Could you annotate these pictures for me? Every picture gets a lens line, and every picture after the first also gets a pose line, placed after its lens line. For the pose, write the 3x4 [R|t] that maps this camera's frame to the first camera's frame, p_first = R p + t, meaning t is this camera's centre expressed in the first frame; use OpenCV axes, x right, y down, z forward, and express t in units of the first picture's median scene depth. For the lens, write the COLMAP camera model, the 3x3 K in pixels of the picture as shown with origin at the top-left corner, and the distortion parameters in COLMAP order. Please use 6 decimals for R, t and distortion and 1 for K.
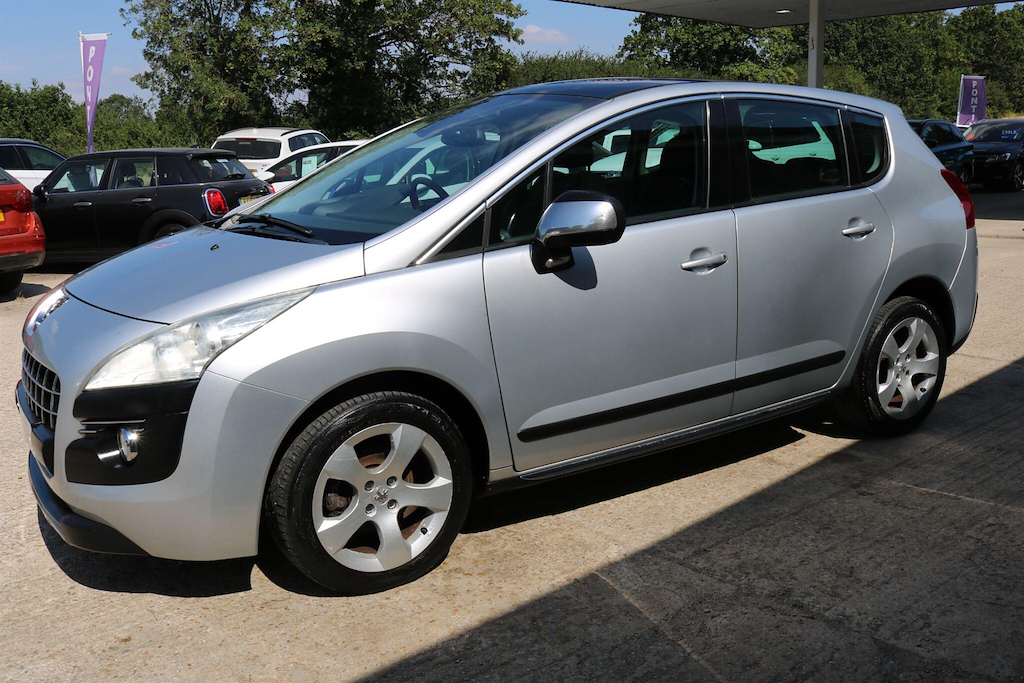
lens RADIAL K [[930.3, 0, 504.3], [0, 930.3, 339.4], [0, 0, 1]] dist [-0.128858, 0.094917]
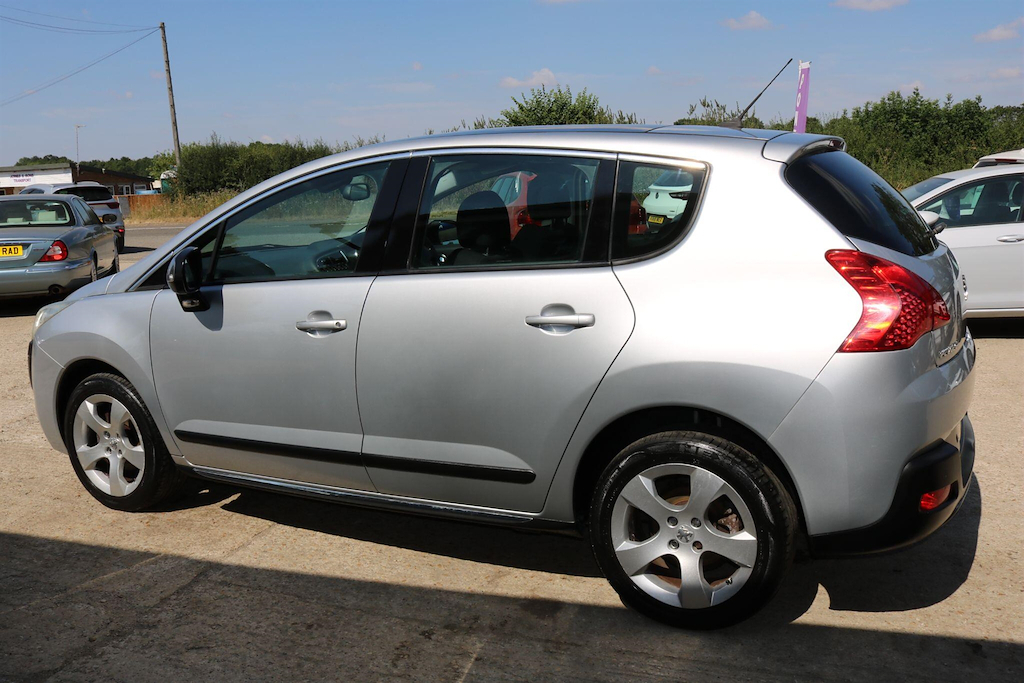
lens RADIAL K [[910.7, 0, 504.7], [0, 910.7, 340.2], [0, 0, 1]] dist [-0.126674, 0.087616]
pose [[0.508496, 0.160284, -0.846014, 1.054835], [-0.162981, 0.982677, 0.088217, -0.171260], [0.845499, 0.093026, 0.525811, 0.596799]]
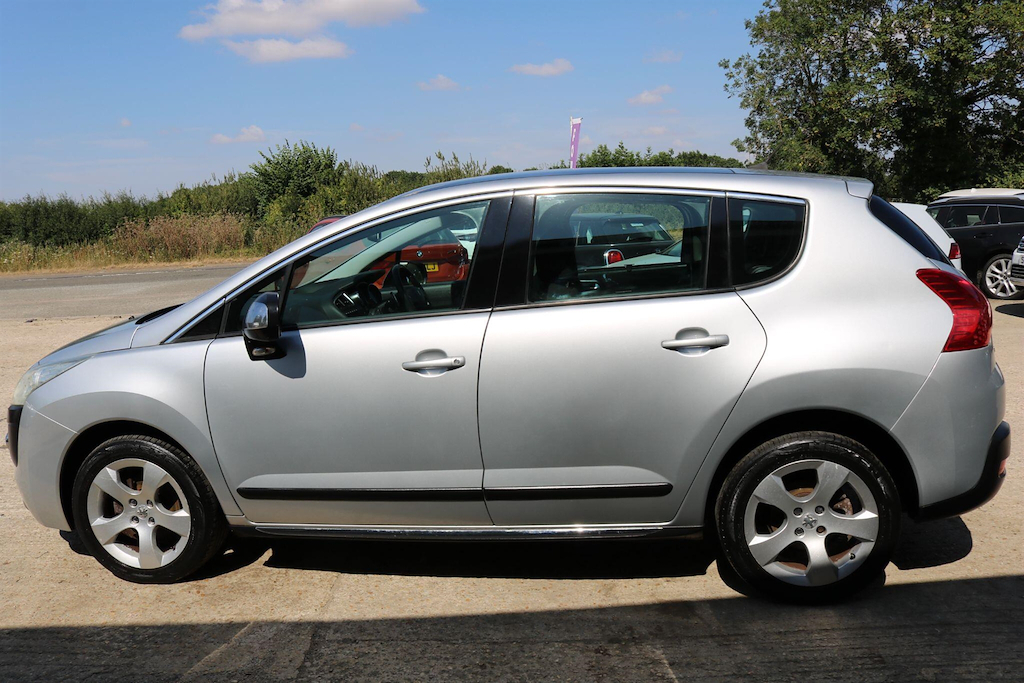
lens RADIAL K [[842.5, 0, 506.6], [0, 842.5, 339.3], [0, 0, 1]] dist [-0.142635, 0.108746]
pose [[0.755318, 0.087111, -0.649544, 0.790282], [-0.112389, 0.993661, 0.002570, -0.111111], [0.645650, 0.071060, 0.760320, 0.327177]]
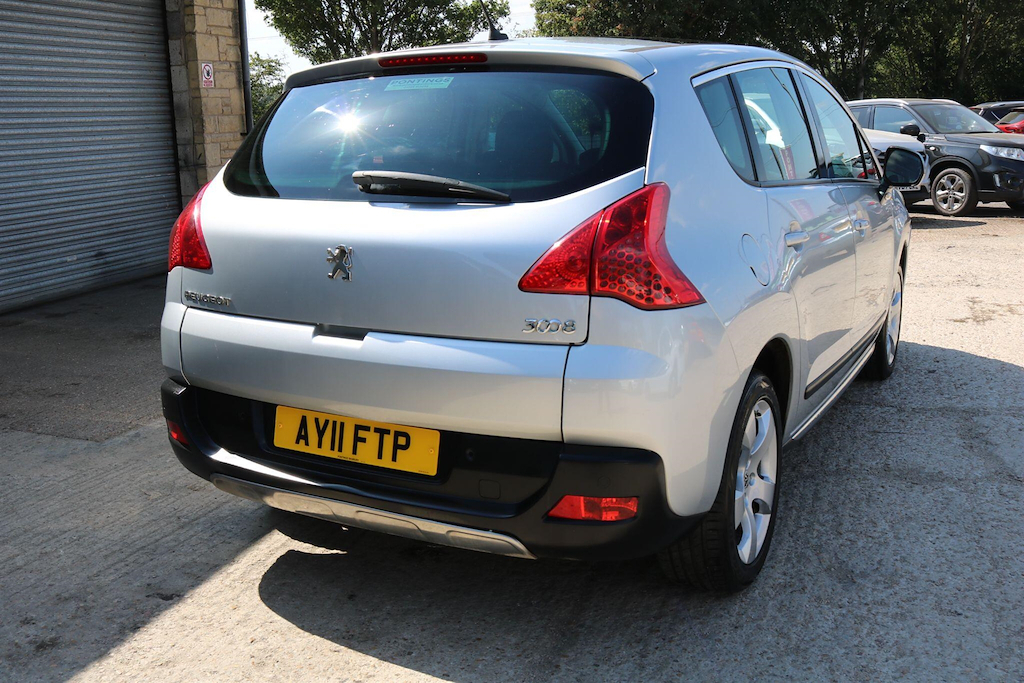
lens RADIAL K [[1003.3, 0, 512.0], [0, 1003.3, 341.5], [0, 0, 1]] dist [-0.093565, 0.012275]
pose [[-0.864589, 0.152325, -0.478835, 0.787351], [-0.063042, 0.912532, 0.404119, -0.452070], [0.498509, 0.379583, -0.779362, 2.021648]]
